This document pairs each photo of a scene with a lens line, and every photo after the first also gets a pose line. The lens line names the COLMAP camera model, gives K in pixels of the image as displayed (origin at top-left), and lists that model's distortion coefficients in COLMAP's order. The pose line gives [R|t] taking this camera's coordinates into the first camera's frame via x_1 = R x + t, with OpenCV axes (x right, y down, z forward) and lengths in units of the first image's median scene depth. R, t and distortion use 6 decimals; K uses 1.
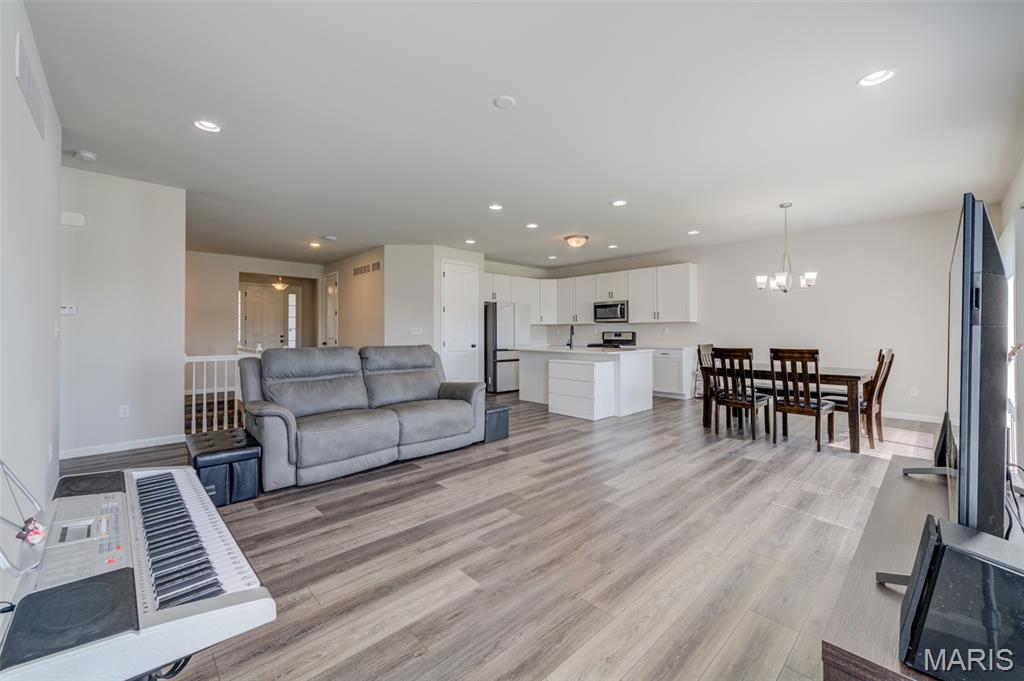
lens RADIAL K [[404.9, 0, 509.2], [0, 404.9, 340.7], [0, 0, 1]] dist [0.001079, -0.000793]
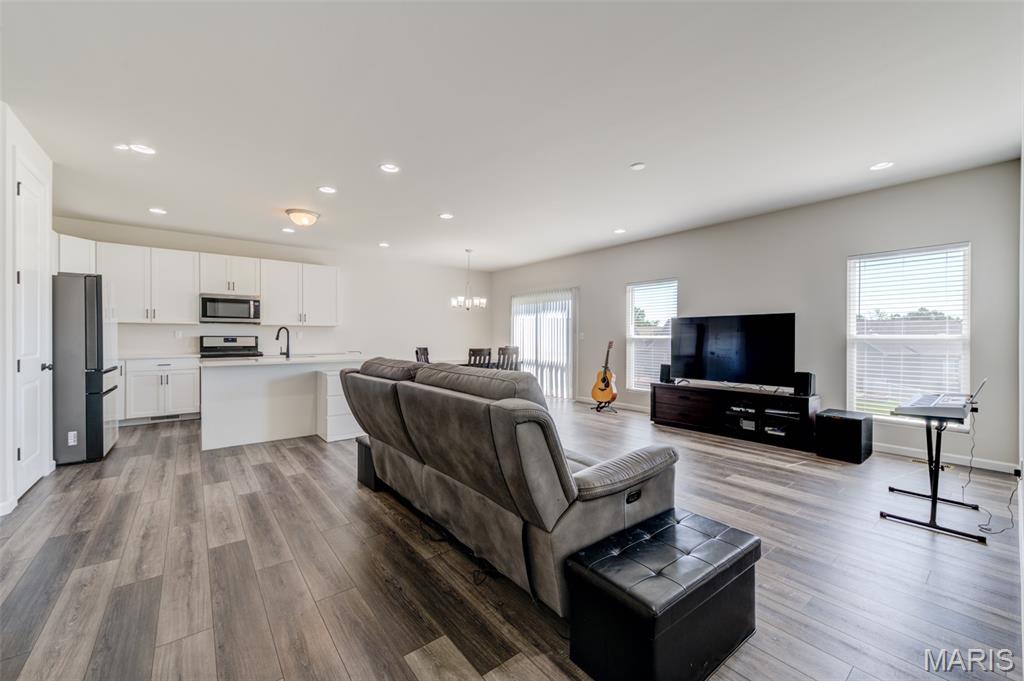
lens RADIAL K [[404.9, 0, 518.7], [0, 404.9, 339.3], [0, 0, 1]] dist [0.001079, -0.000793]
pose [[0.073499, -0.008882, 0.997256, -0.467757], [0.016937, 0.999827, 0.007657, -0.012447], [-0.997151, 0.016328, 0.073637, 0.429763]]
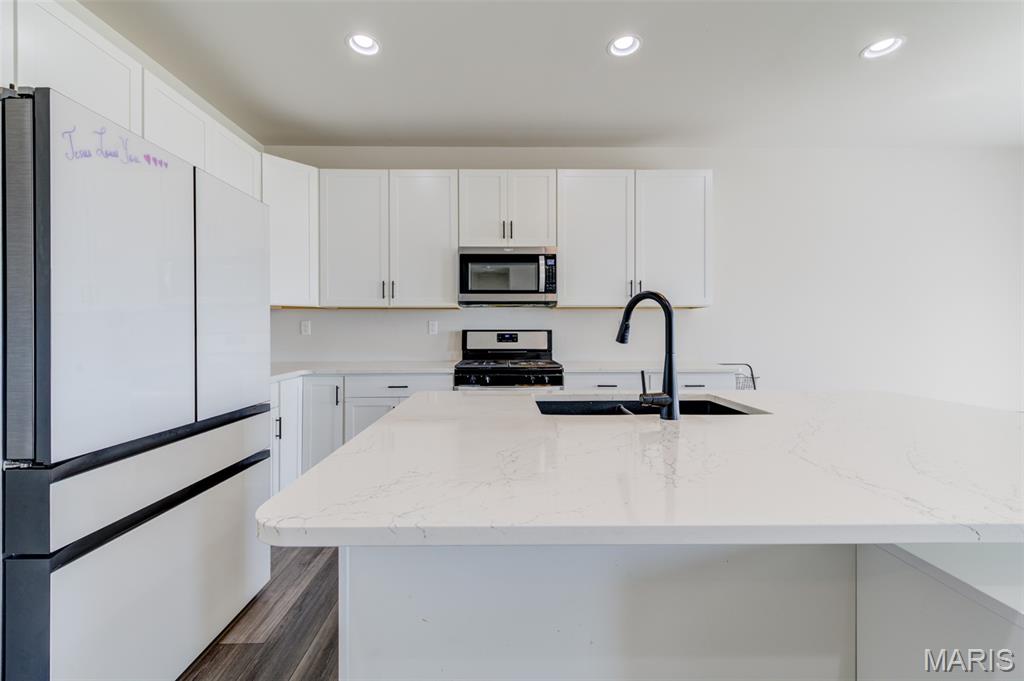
lens RADIAL K [[404.9, 0, 506.3], [0, 404.9, 333.3], [0, 0, 1]] dist [0.001079, -0.000793]
pose [[0.671874, -0.008721, 0.740614, -0.027056], [0.015549, 0.999876, -0.002331, -0.017808], [-0.740503, 0.013082, 0.671926, 0.772544]]
